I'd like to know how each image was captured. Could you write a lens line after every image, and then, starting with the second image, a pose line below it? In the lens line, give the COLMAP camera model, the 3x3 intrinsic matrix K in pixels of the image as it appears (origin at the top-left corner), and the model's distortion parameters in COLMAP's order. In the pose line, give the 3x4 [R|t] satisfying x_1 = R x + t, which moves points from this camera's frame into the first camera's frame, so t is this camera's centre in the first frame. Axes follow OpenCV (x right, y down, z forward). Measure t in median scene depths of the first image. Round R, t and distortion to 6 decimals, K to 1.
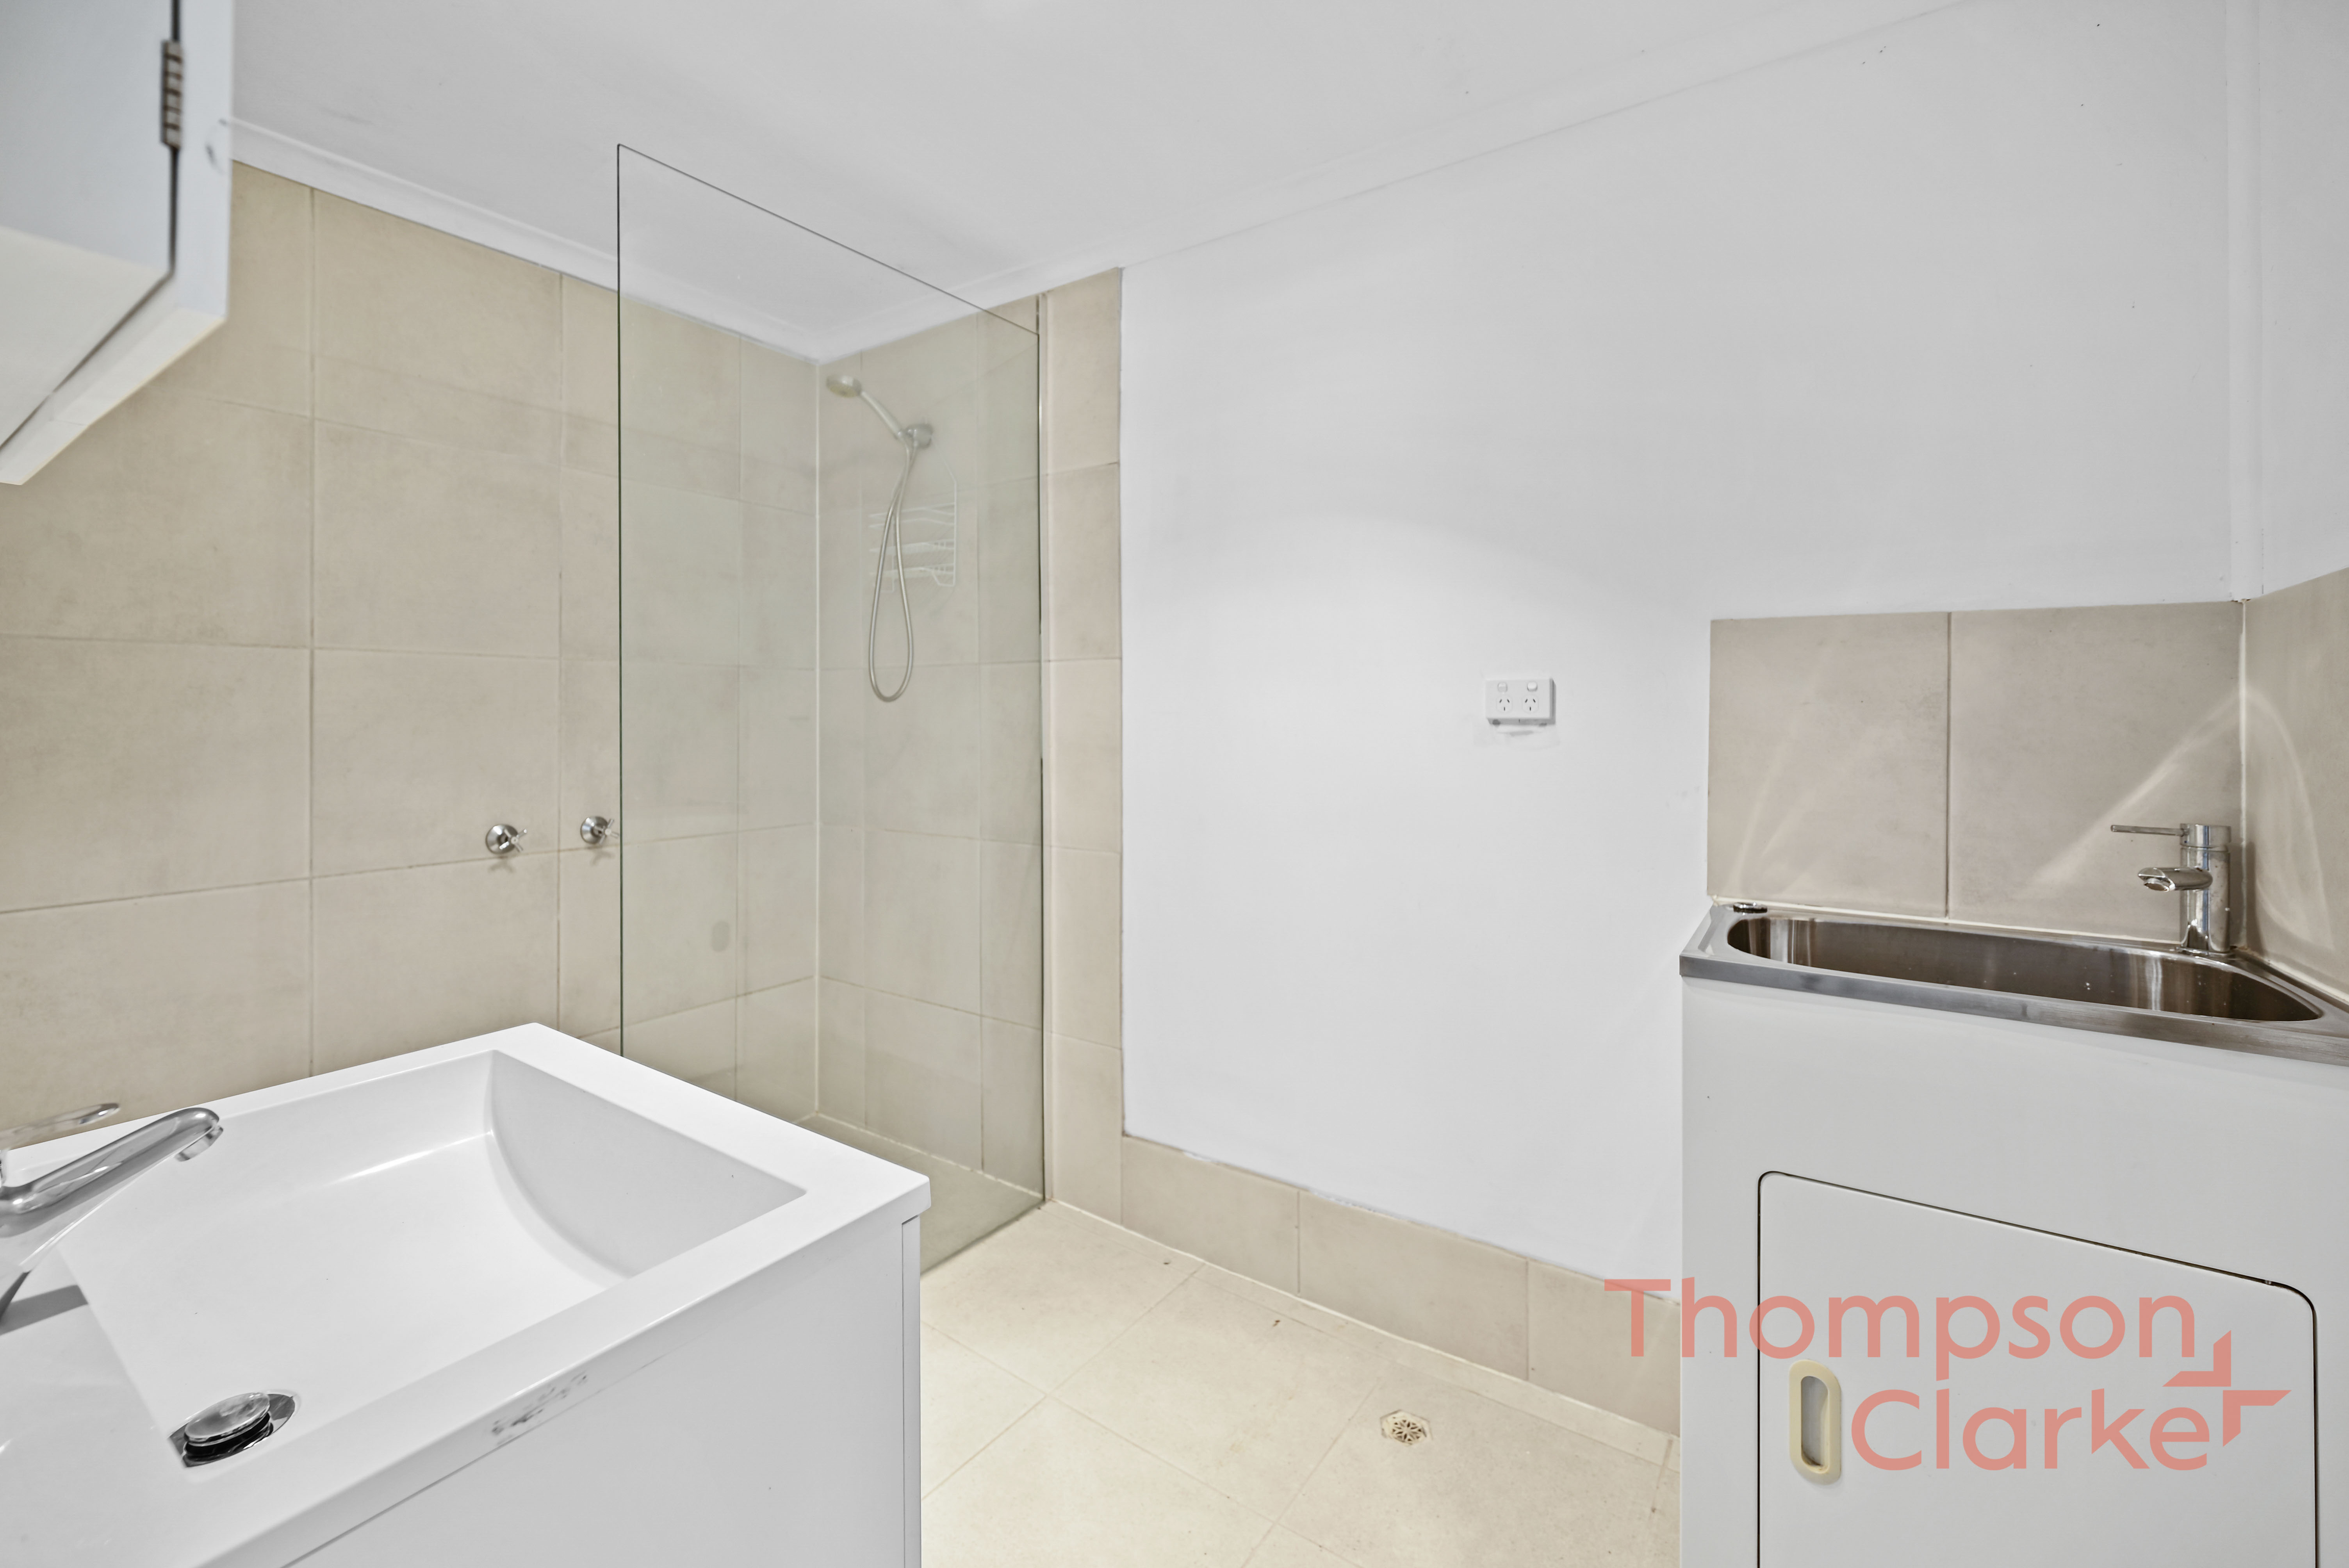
lens RADIAL K [[966.4, 0, 1153.7], [0, 966.4, 702.4], [0, 0, 1]] dist [-0.003733, 0.000042]
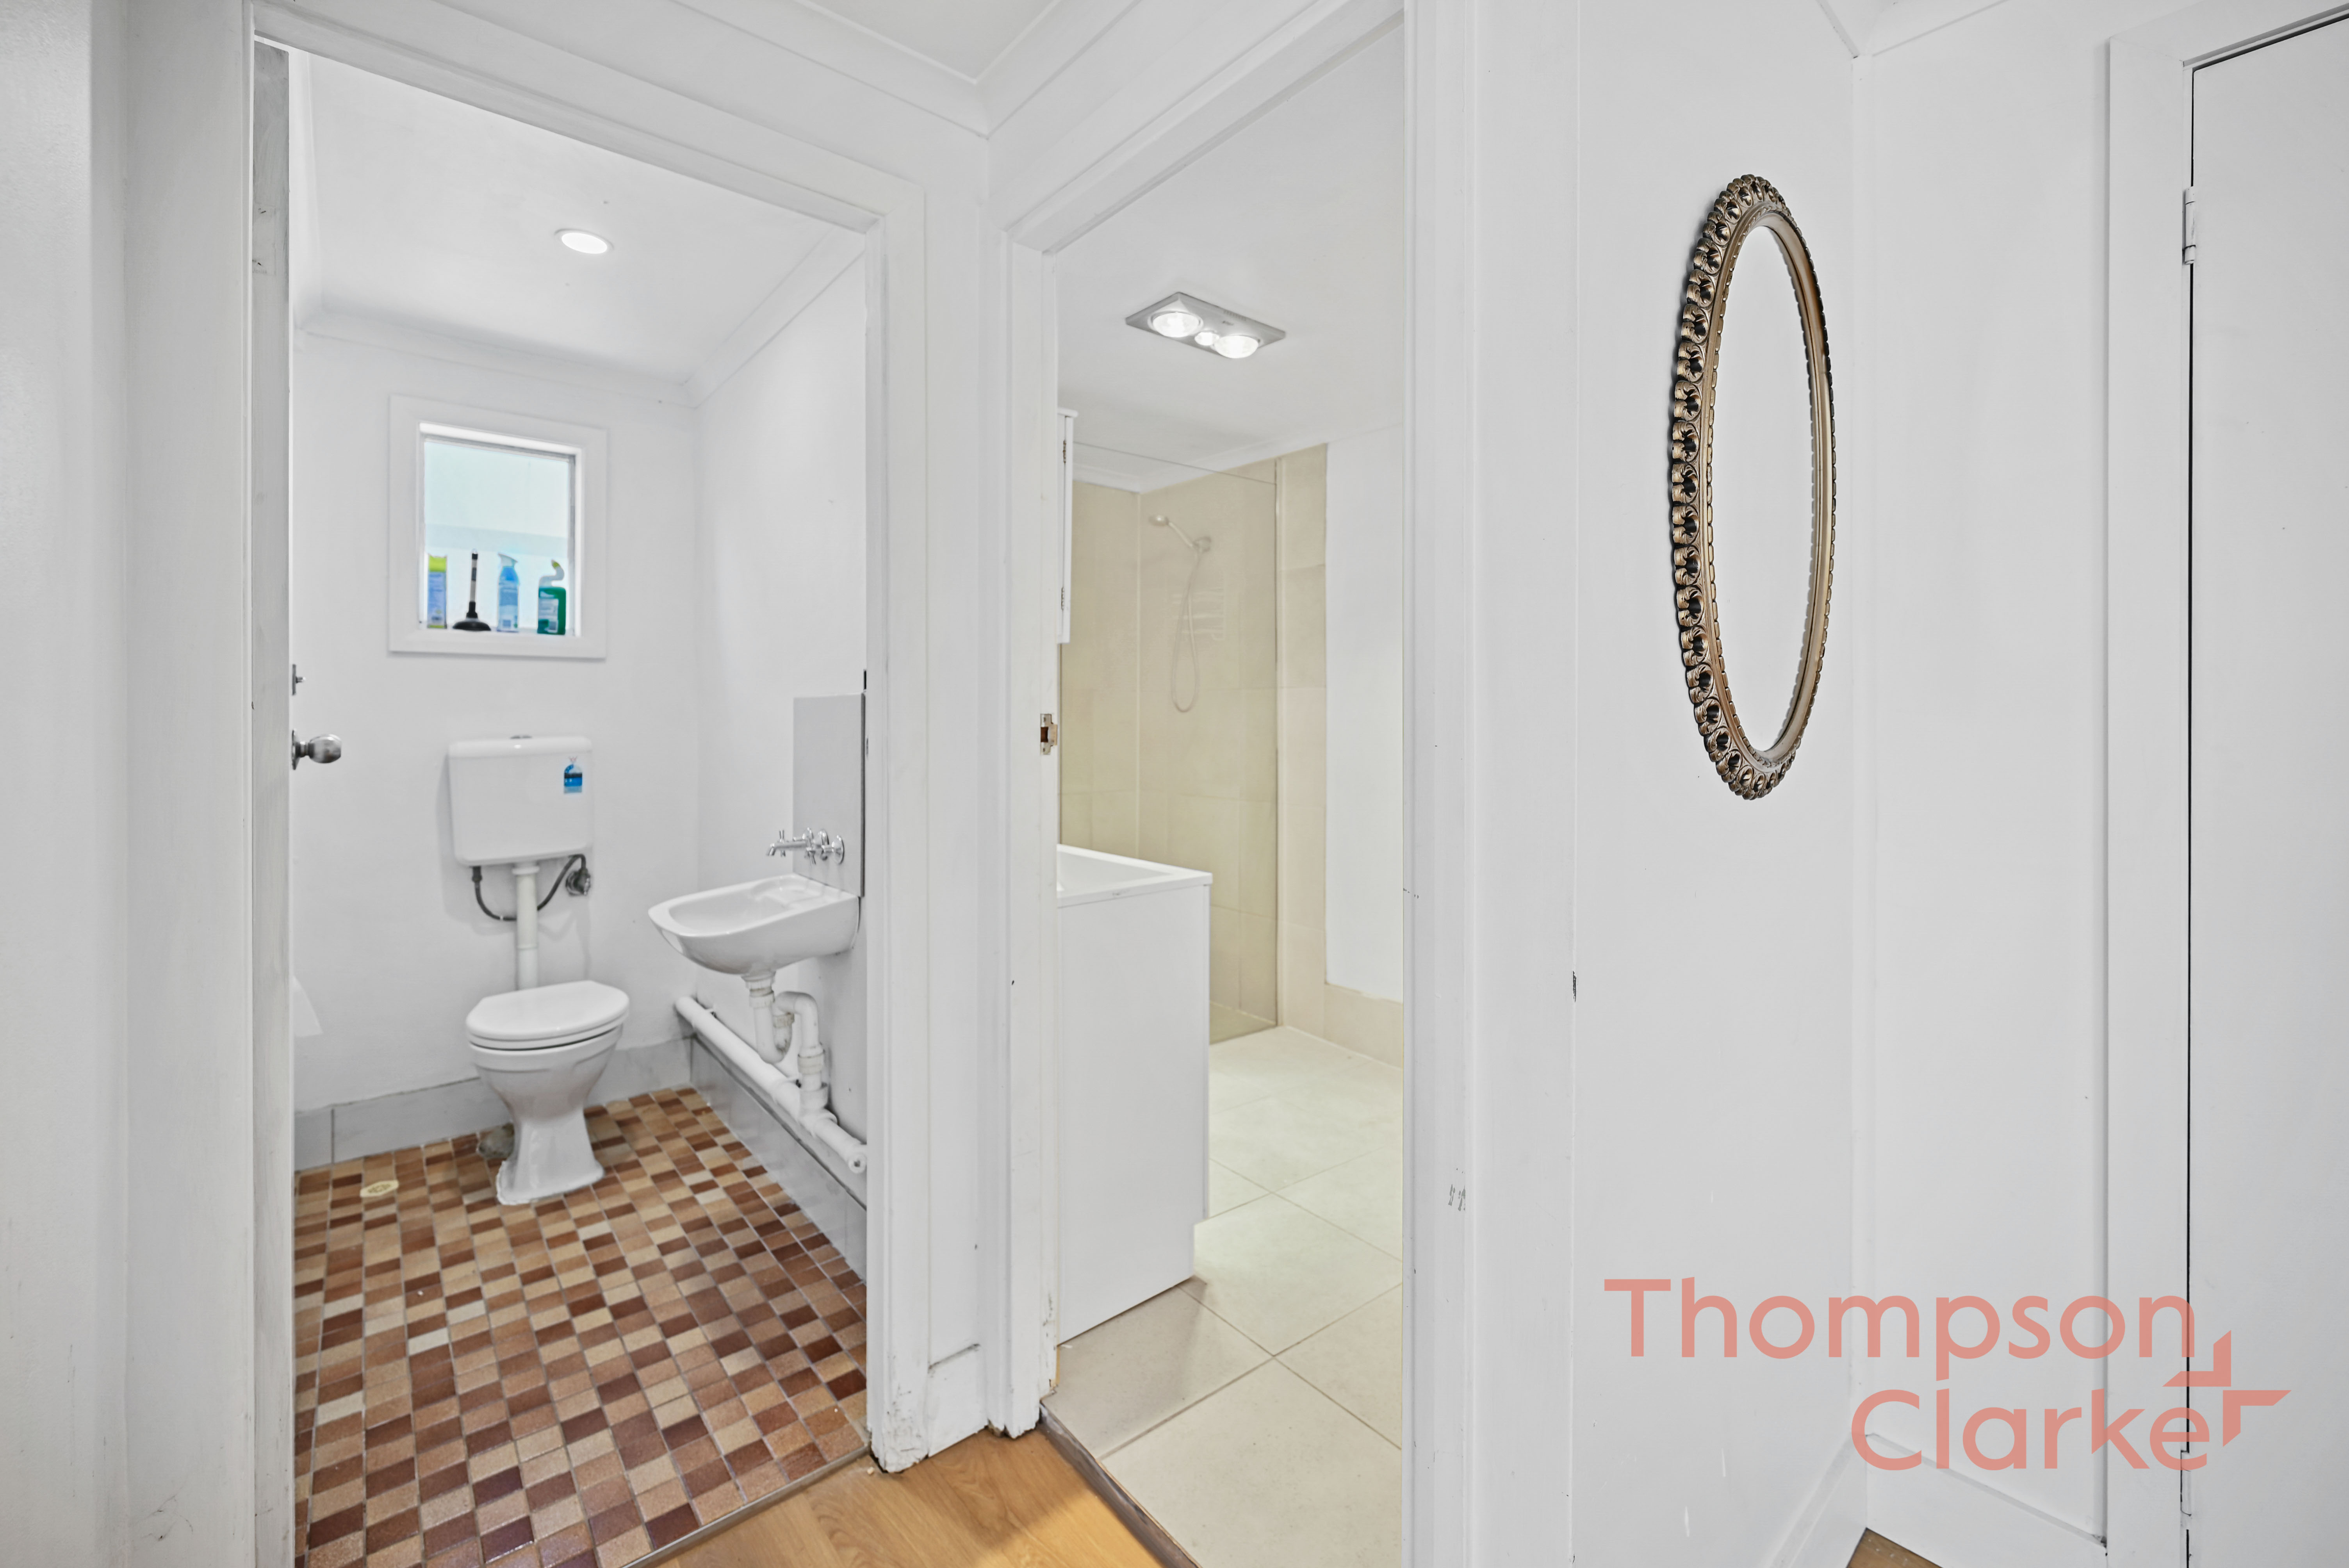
lens RADIAL K [[966.4, 0, 1201.8], [0, 966.4, 716.9], [0, 0, 1]] dist [-0.003733, 0.000042]
pose [[0.973534, 0.006651, -0.228447, 0.129446], [-0.004780, 0.999950, 0.008744, -0.008341], [0.228494, -0.007421, 0.973517, -0.592168]]
